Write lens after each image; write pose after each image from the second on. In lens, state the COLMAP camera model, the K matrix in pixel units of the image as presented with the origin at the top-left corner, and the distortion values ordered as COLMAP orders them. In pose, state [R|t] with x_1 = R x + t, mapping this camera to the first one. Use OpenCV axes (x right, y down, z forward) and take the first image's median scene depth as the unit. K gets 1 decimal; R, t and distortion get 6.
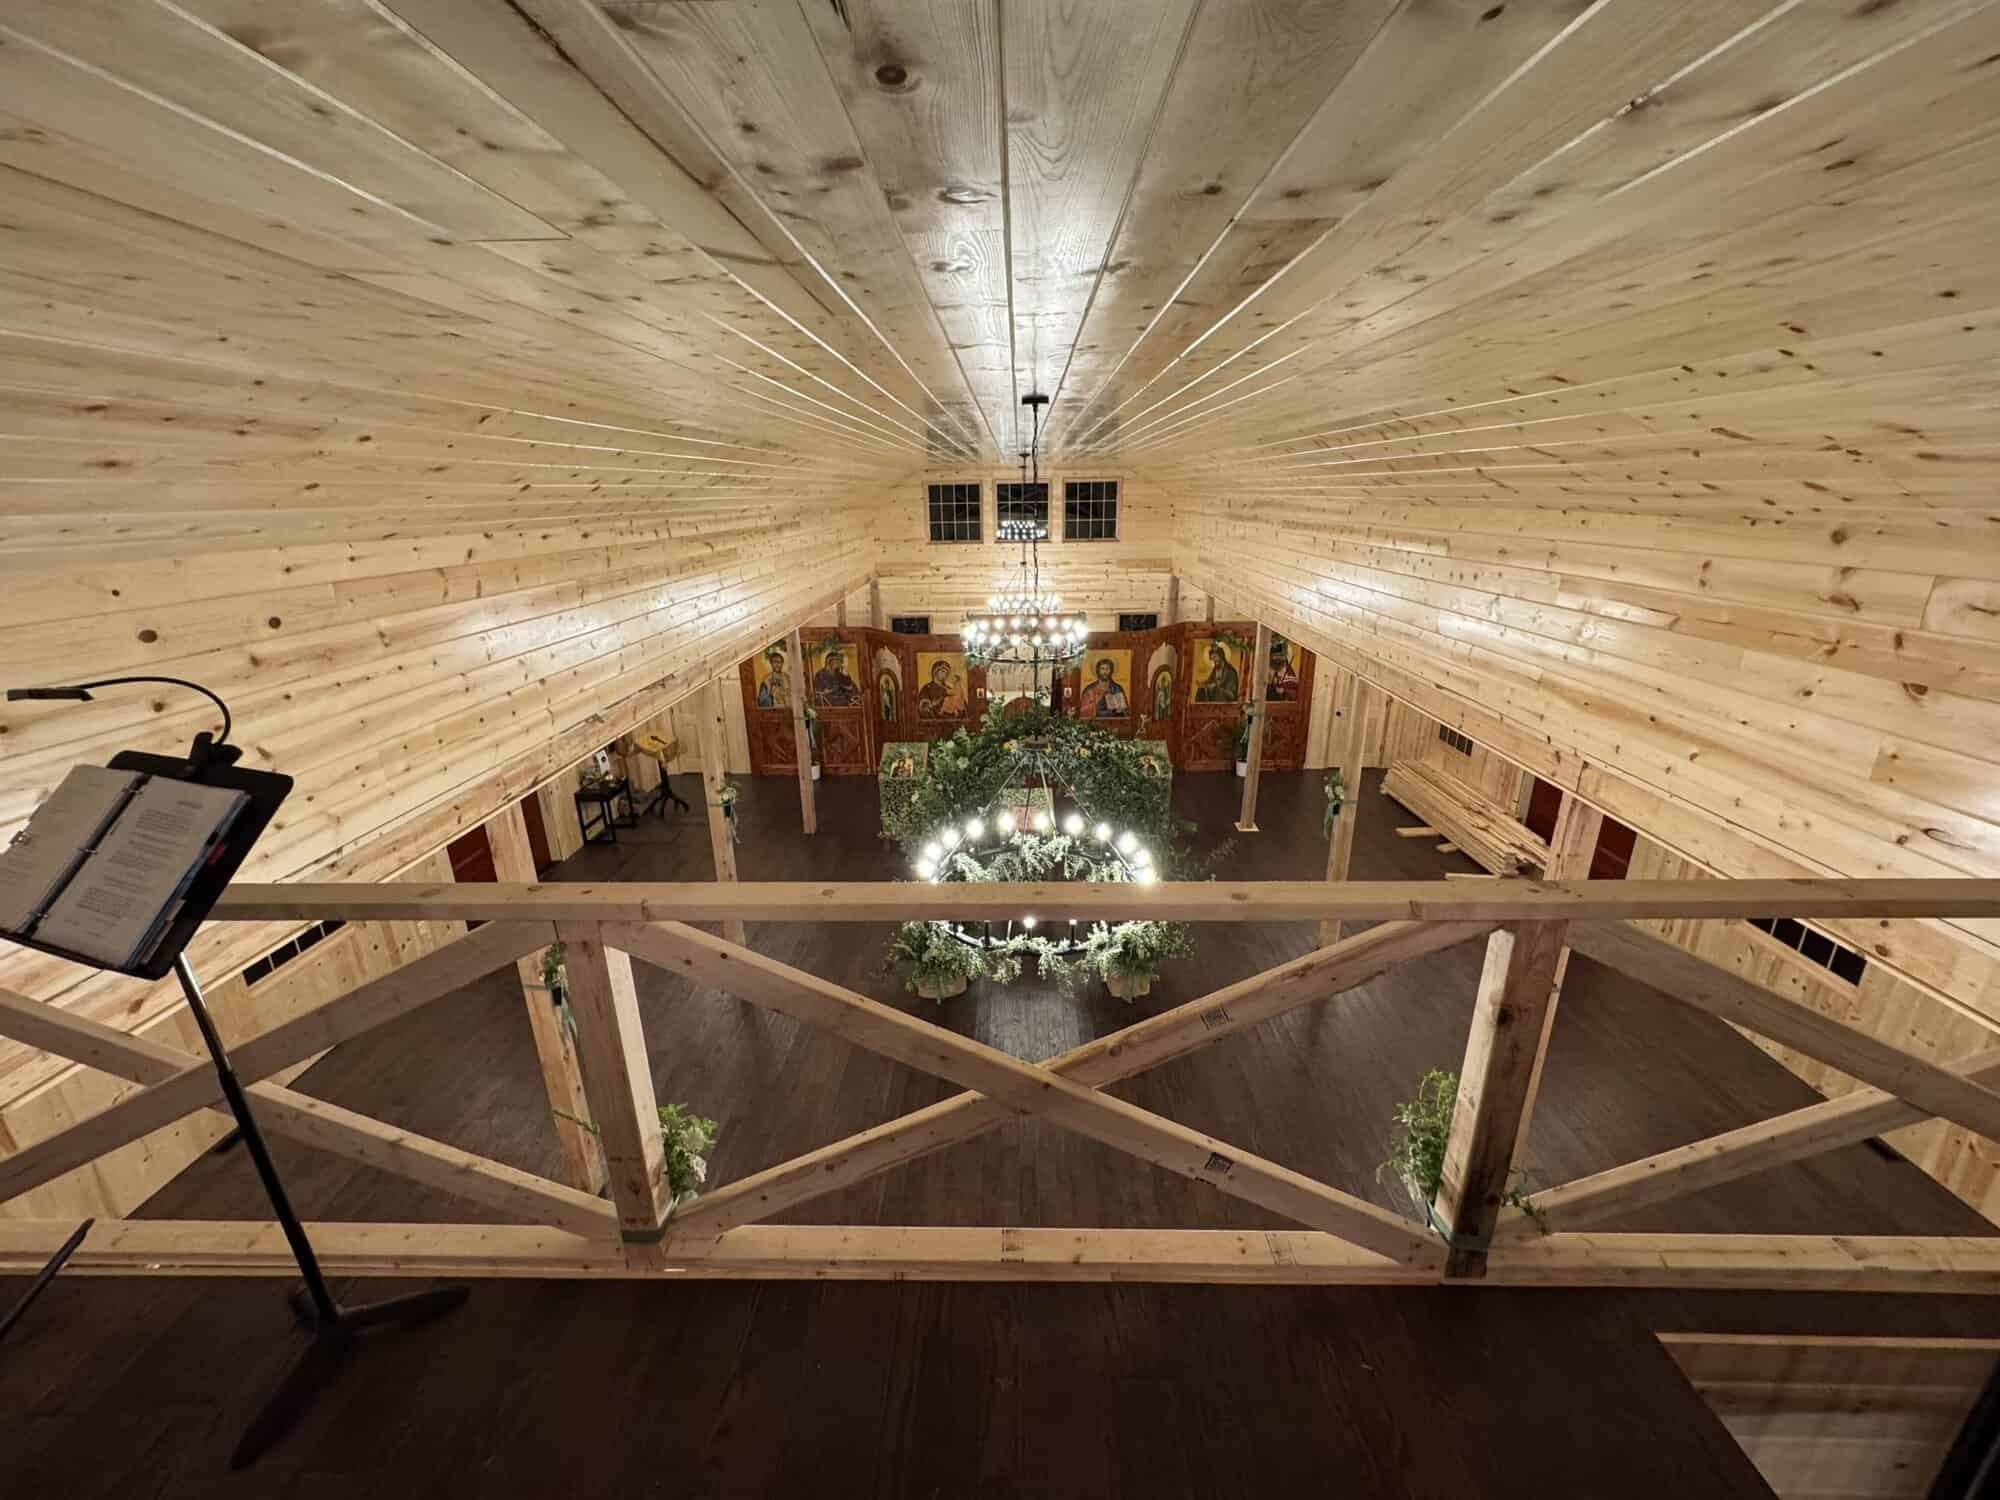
lens RADIAL K [[797.8, 0, 1006.3], [0, 797.8, 755.9], [0, 0, 1]] dist [-0.000675, -0.000653]
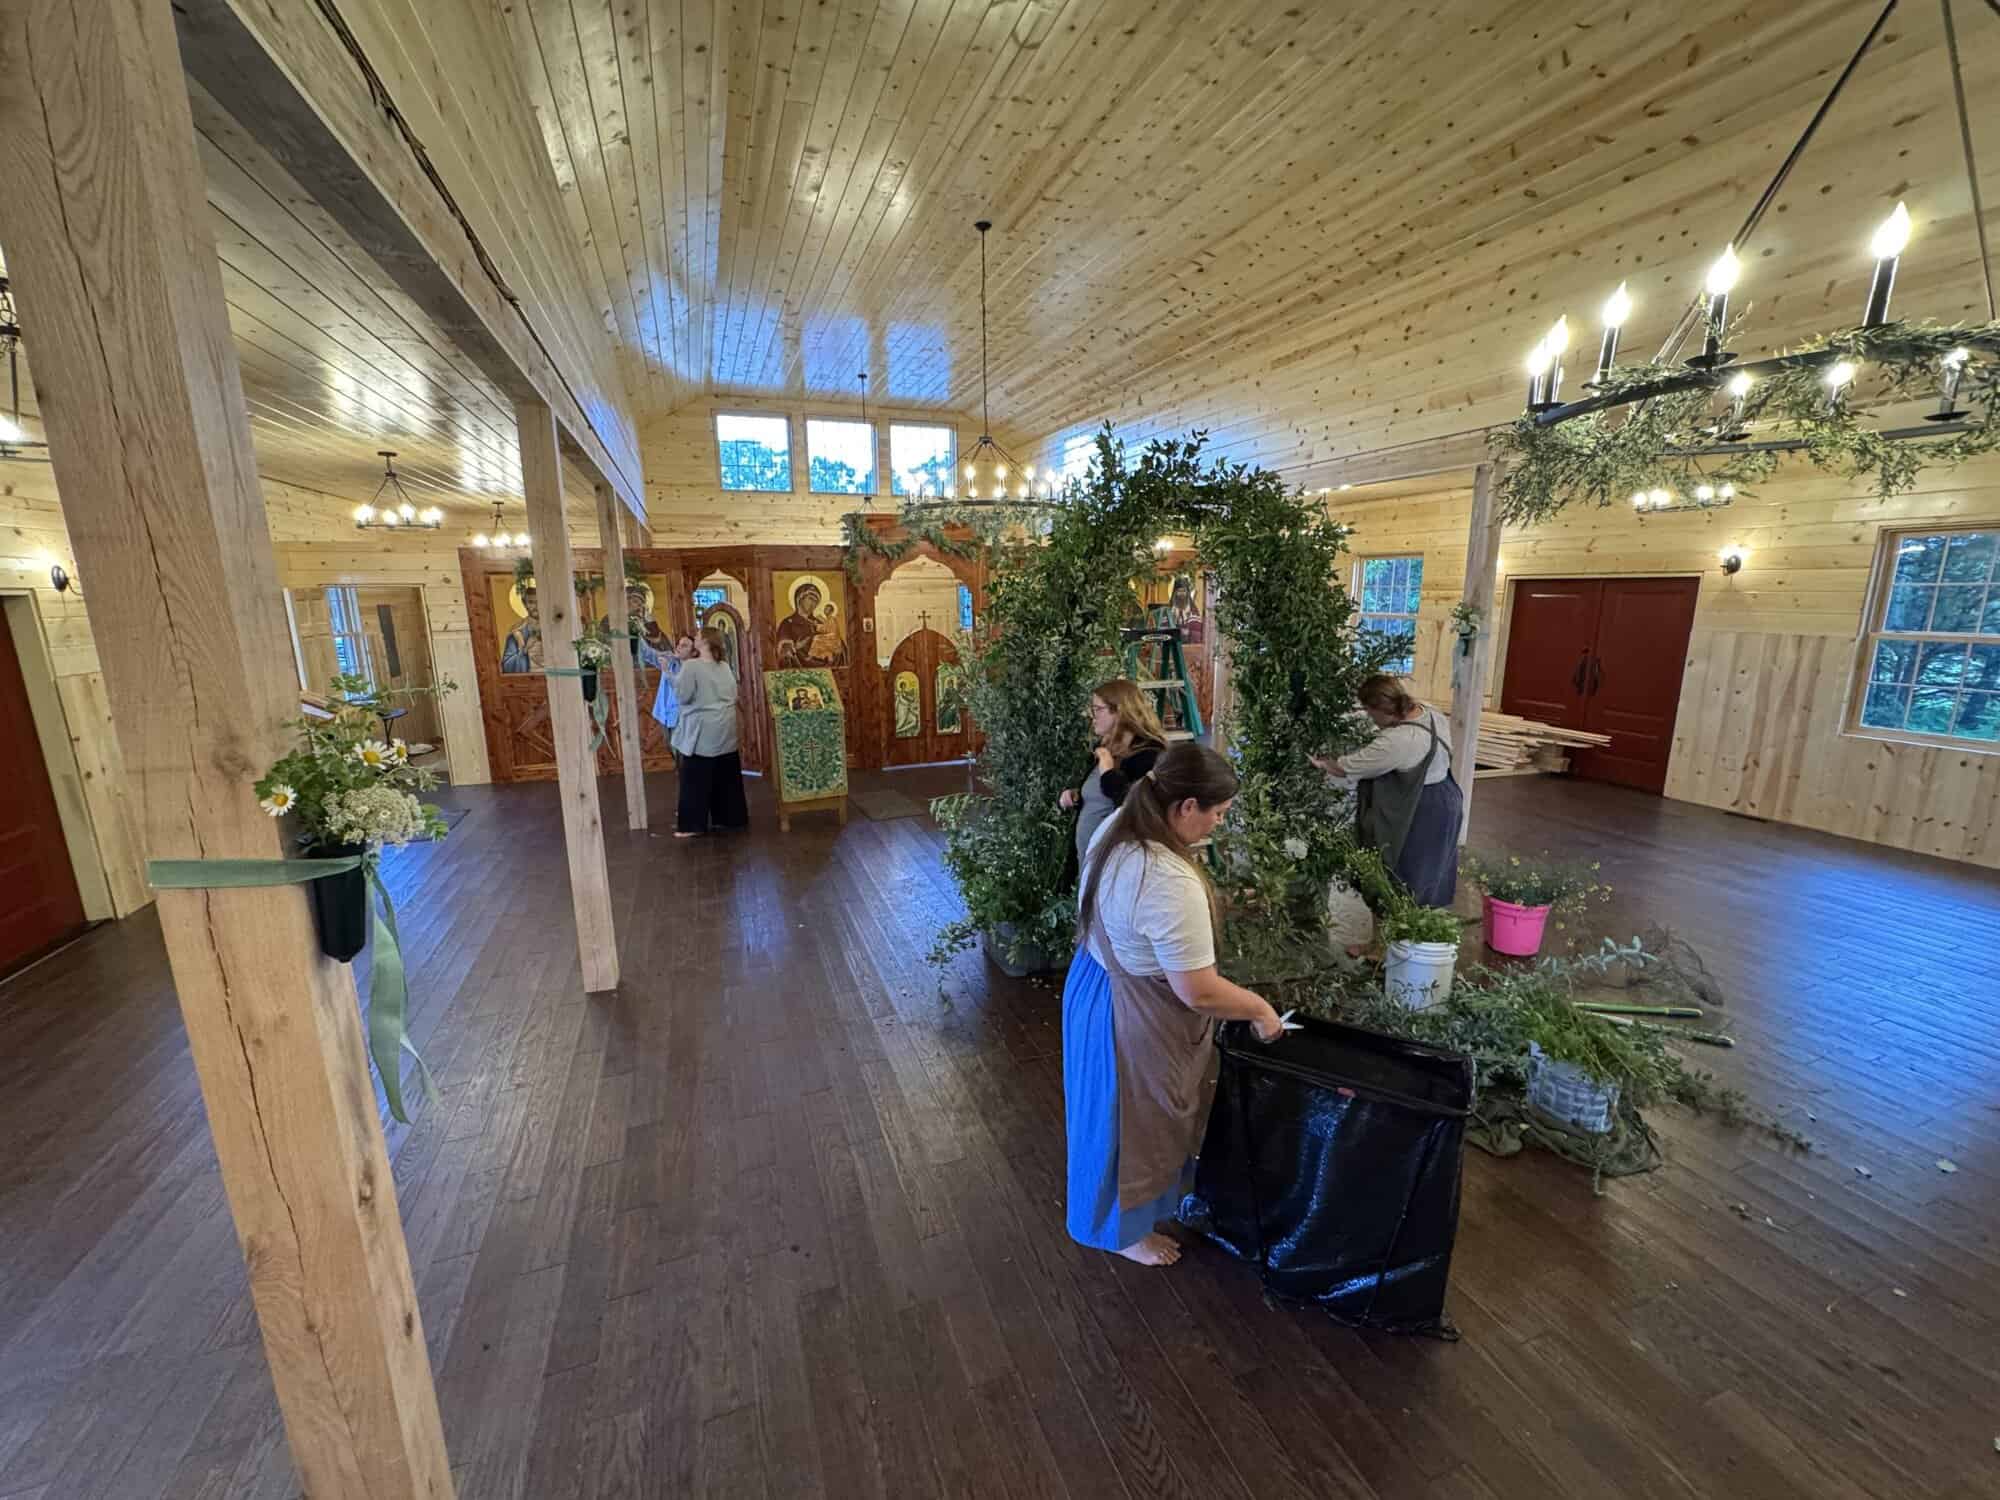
lens RADIAL K [[797.8, 0, 1009.9], [0, 797.8, 752.3], [0, 0, 1]] dist [-0.000675, -0.000653]
pose [[0.927241, -0.073541, 0.367173, -0.188374], [0.115908, 0.988737, -0.094675, 0.121412], [-0.356076, 0.130345, 0.925322, 0.288261]]
